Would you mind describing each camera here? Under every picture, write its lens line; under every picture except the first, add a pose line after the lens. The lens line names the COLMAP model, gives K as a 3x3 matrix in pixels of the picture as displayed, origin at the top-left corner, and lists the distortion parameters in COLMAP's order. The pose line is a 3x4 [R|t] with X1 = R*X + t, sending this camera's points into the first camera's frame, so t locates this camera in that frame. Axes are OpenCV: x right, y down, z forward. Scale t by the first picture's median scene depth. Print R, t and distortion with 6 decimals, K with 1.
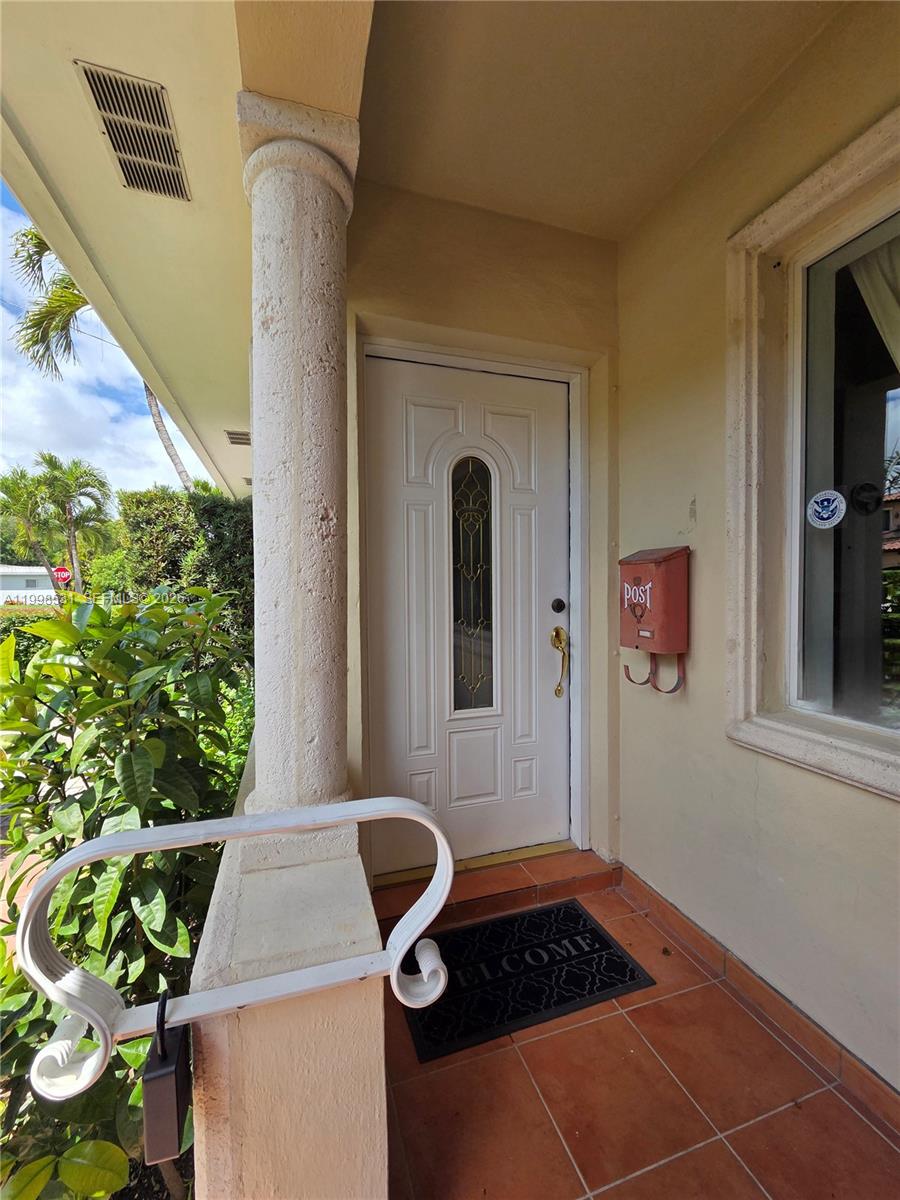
lens RADIAL K [[493.9, 0, 446.2], [0, 493.9, 599.9], [0, 0, 1]] dist [0.001892, -0.000224]
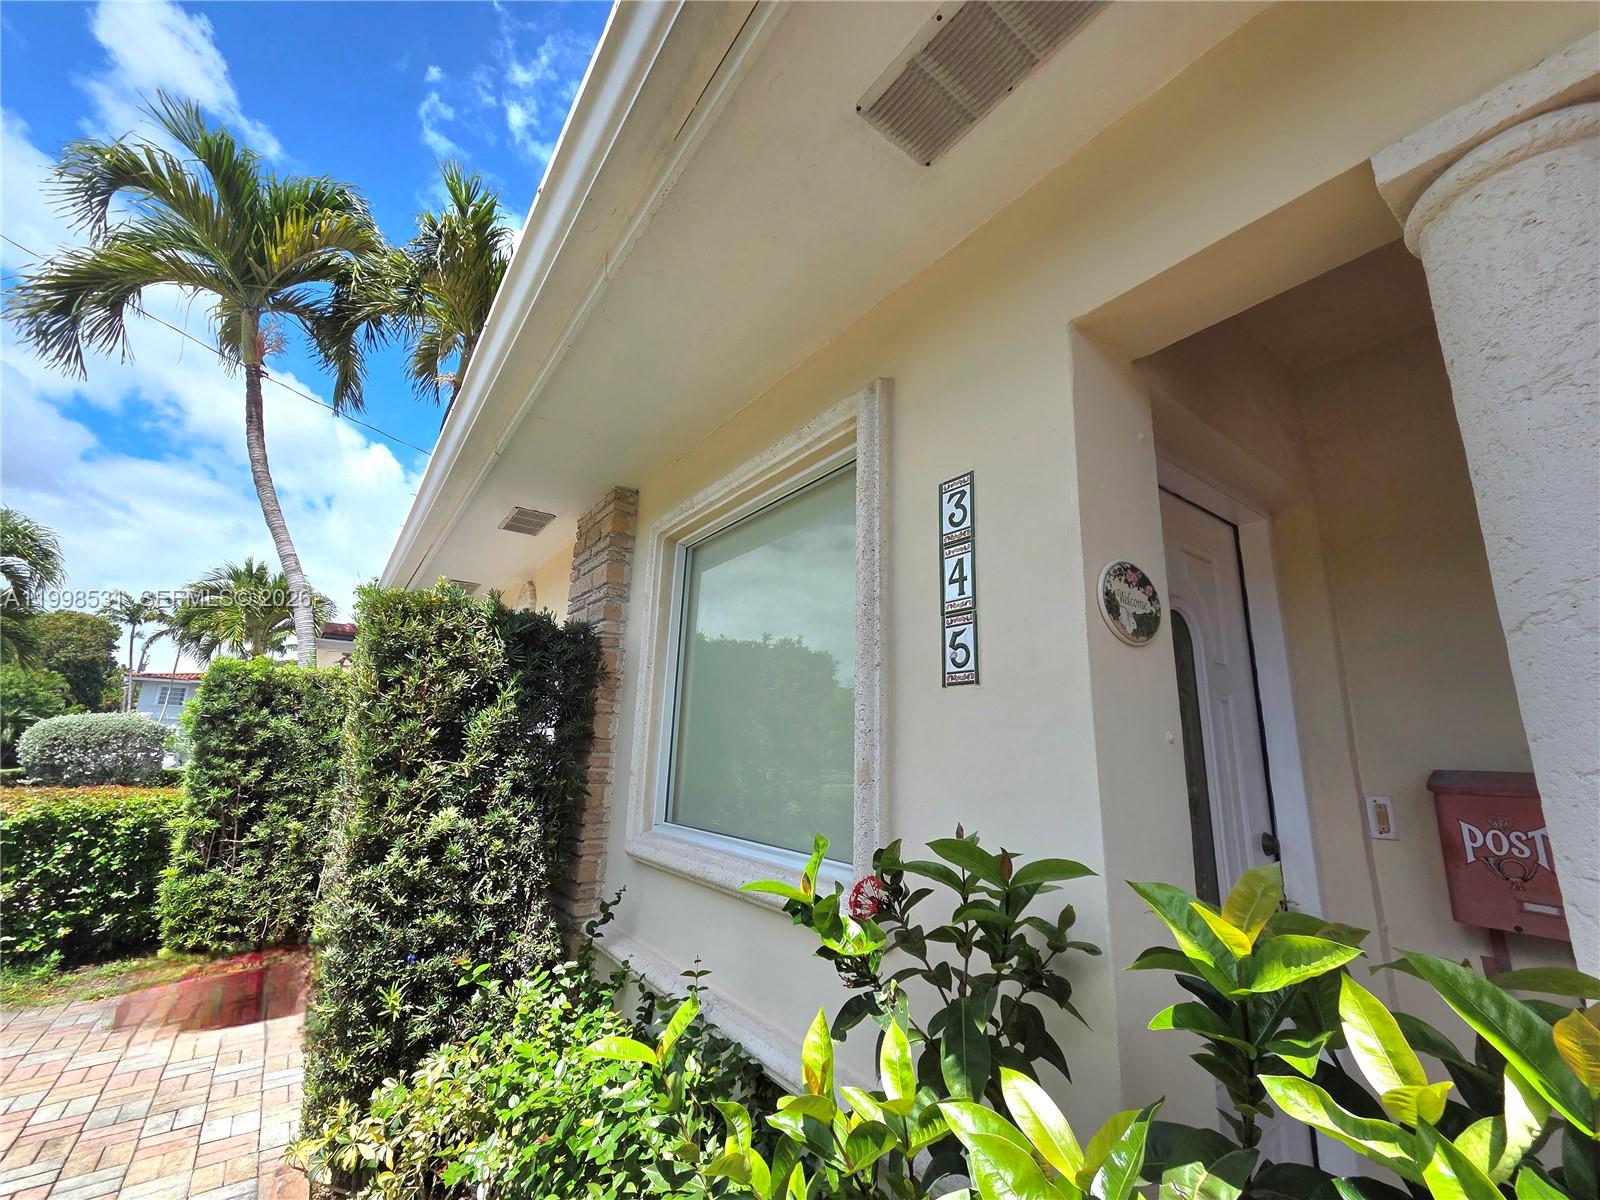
lens RADIAL K [[658.5, 0, 800.6], [0, 658.5, 608.8], [0, 0, 1]] dist [0.001892, -0.000224]
pose [[0.949353, 0.106521, 0.295606, -0.787145], [-0.029801, 0.967067, -0.252772, -0.061817], [-0.312796, 0.231160, 0.921262, 0.392079]]
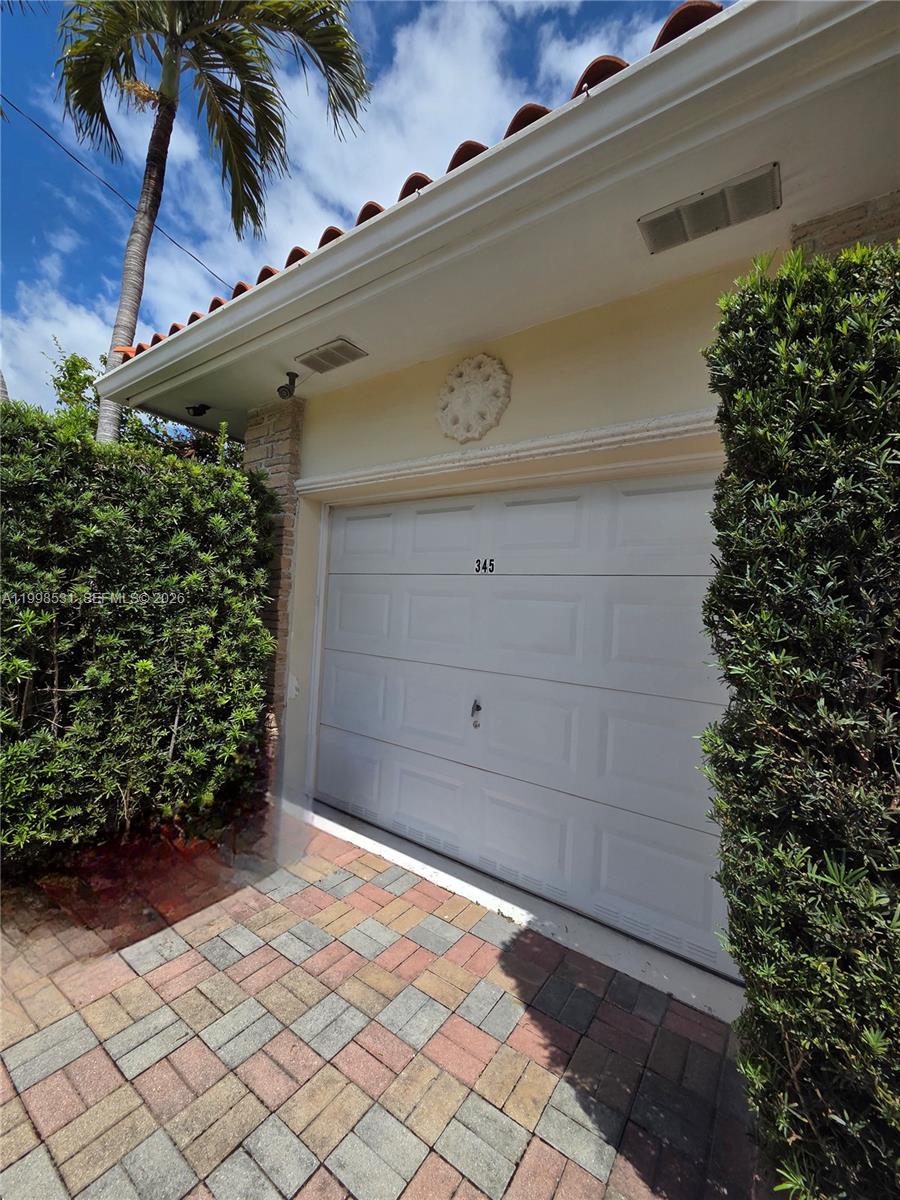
lens RADIAL K [[493.9, 0, 450.3], [0, 493.9, 599.4], [0, 0, 1]] dist [0.001892, -0.000224]
pose [[0.808269, 0.070765, 0.584545, -1.900439], [-0.049742, 0.997409, -0.051966, 0.010818], [-0.586708, 0.012926, 0.809695, 1.949593]]
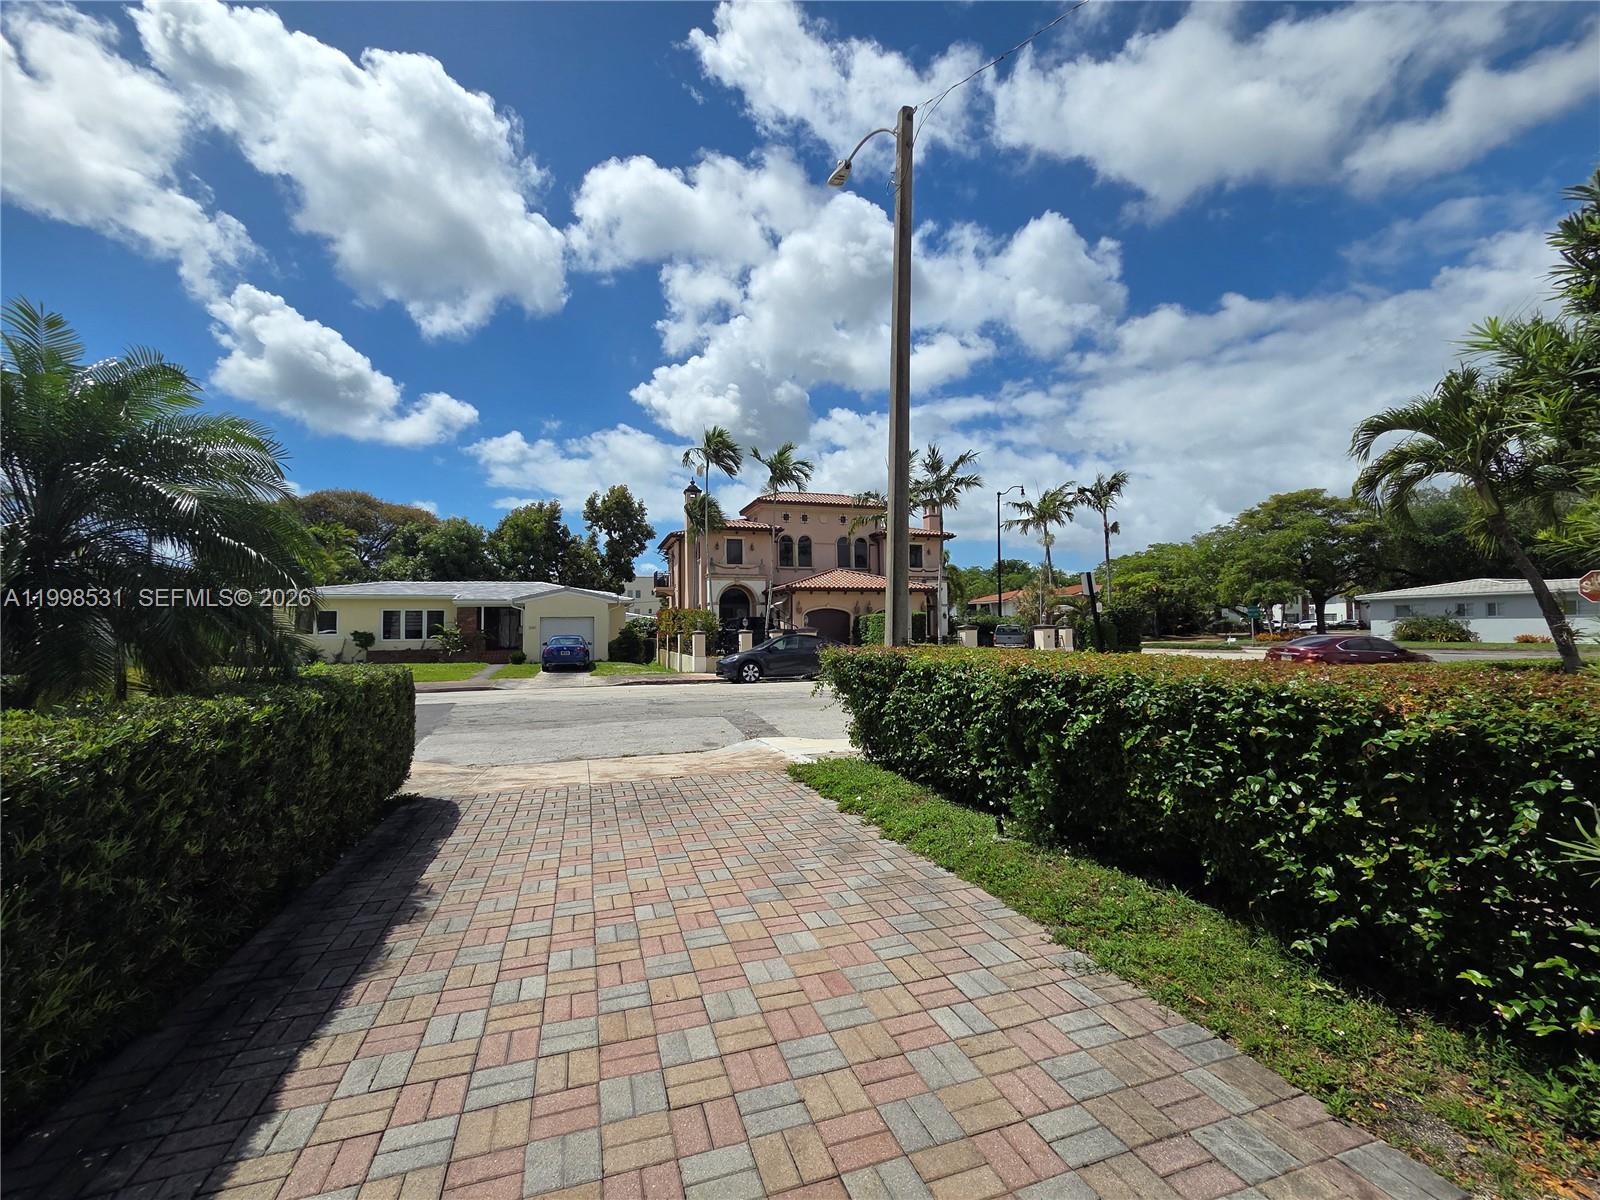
lens RADIAL K [[658.5, 0, 805.4], [0, 658.5, 598.0], [0, 0, 1]] dist [0.001892, -0.000224]
pose [[0.002155, -0.030221, -0.999541, -1.555814], [-0.020932, 0.999323, -0.030259, -0.025193], [0.999779, 0.020987, 0.001521, 2.720116]]
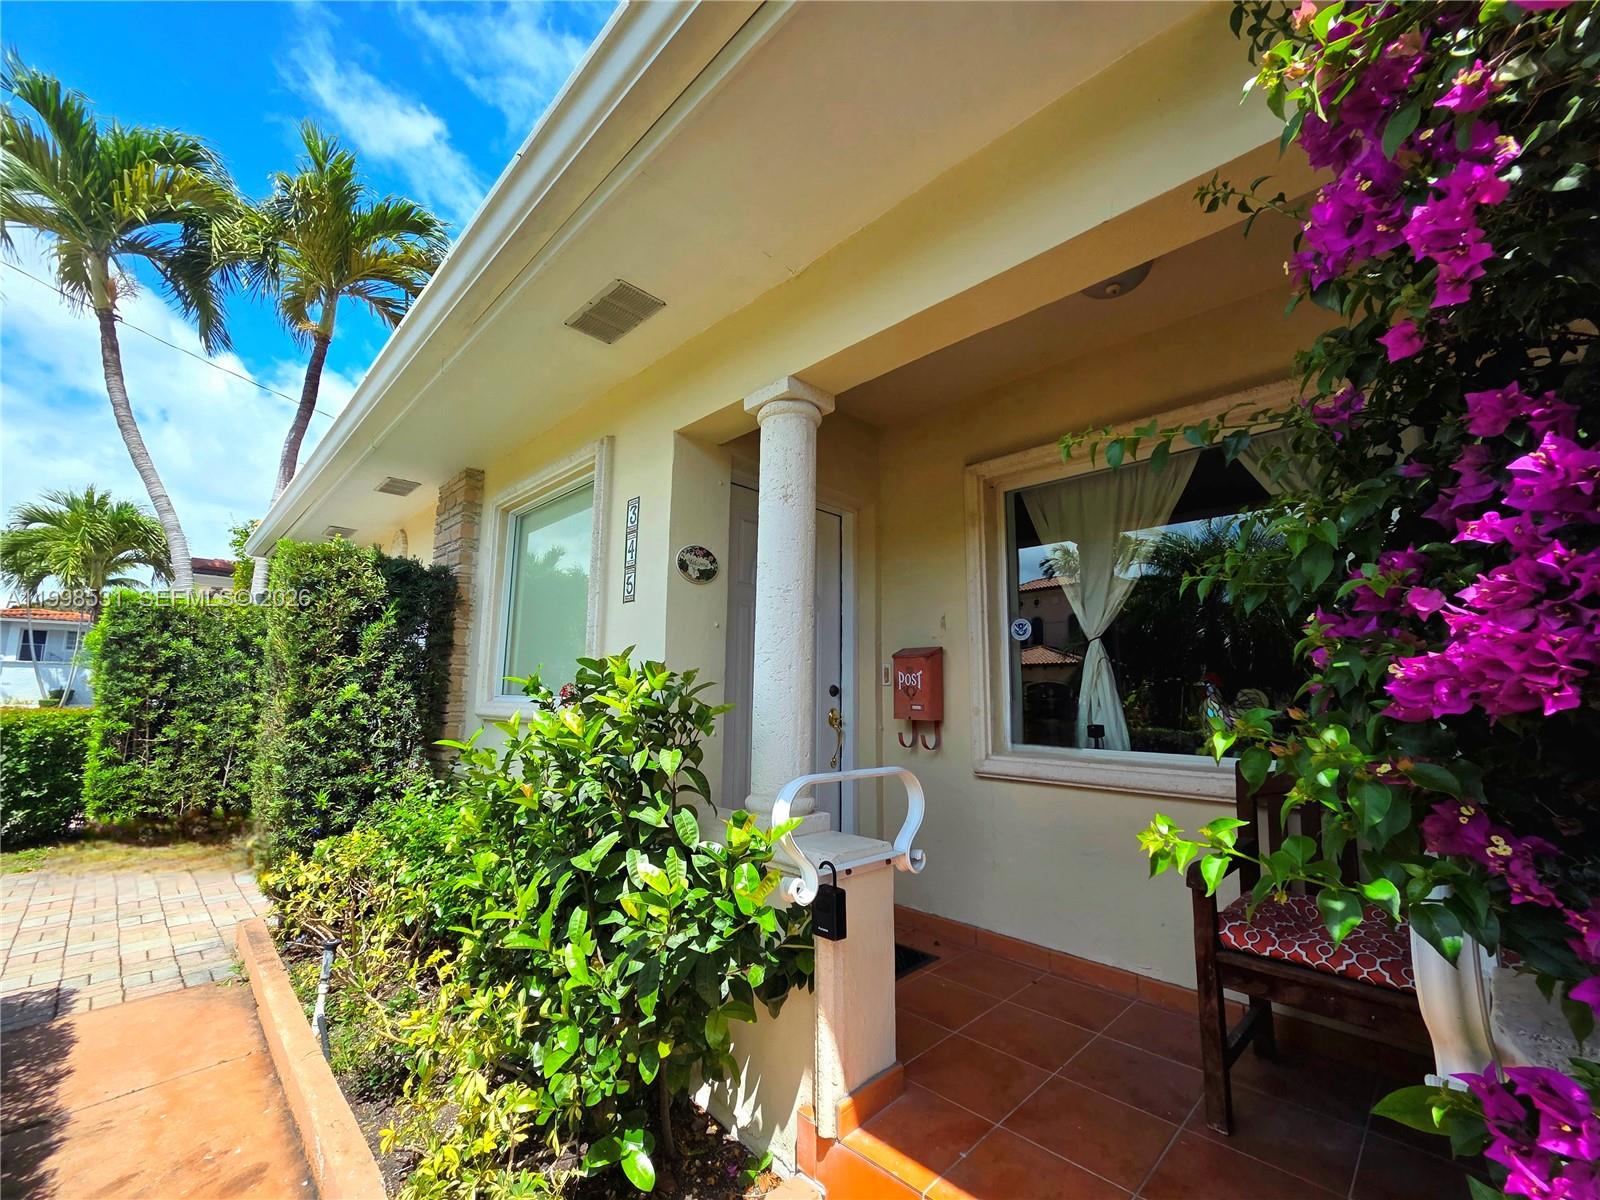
lens RADIAL K [[658.5, 0, 800.9], [0, 658.5, 607.5], [0, 0, 1]] dist [0.001892, -0.000224]
pose [[0.892062, 0.081361, 0.444529, -0.711079], [-0.007097, 0.986061, -0.166234, 0.096792], [-0.451858, 0.145137, 0.880204, -0.514833]]
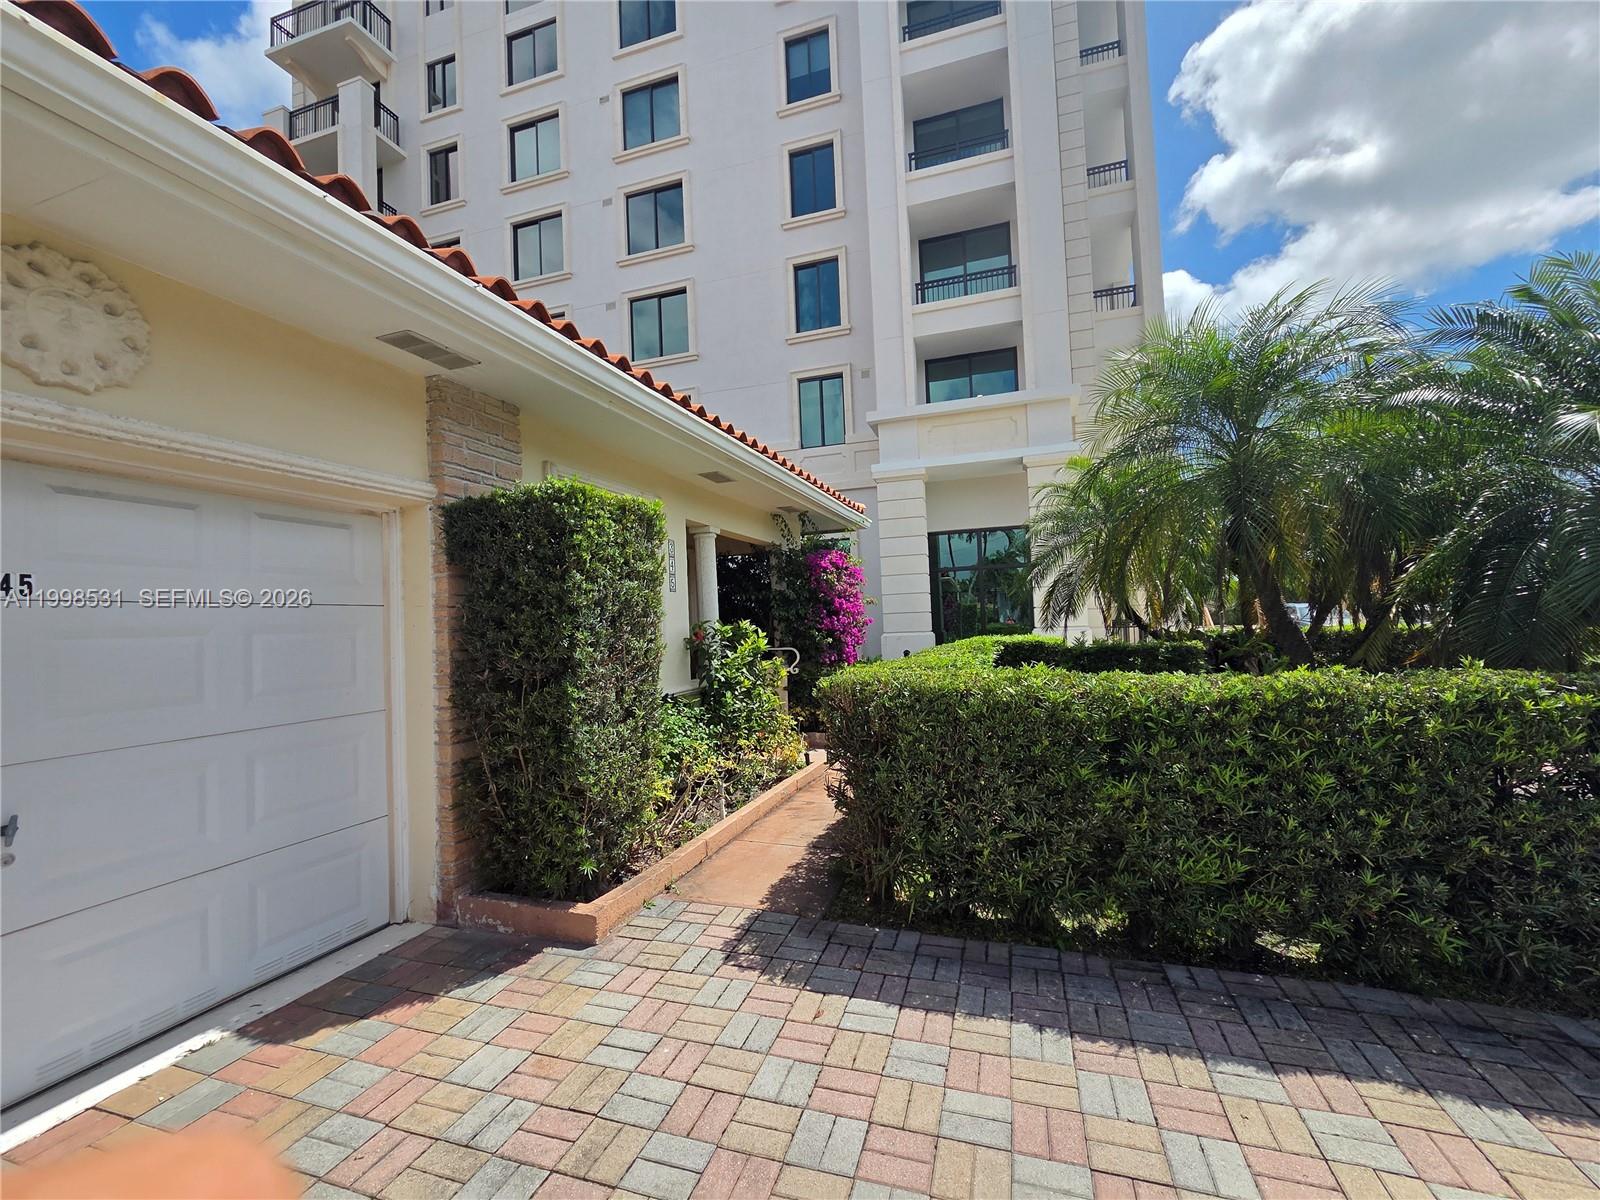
lens RADIAL K [[658.5, 0, 804.2], [0, 658.5, 602.5], [0, 0, 1]] dist [0.001892, -0.000224]
pose [[-0.800535, 0.061672, 0.596104, -2.805028], [0.066861, 0.997672, -0.013427, -0.035372], [-0.595544, 0.029107, -0.802795, 3.250606]]
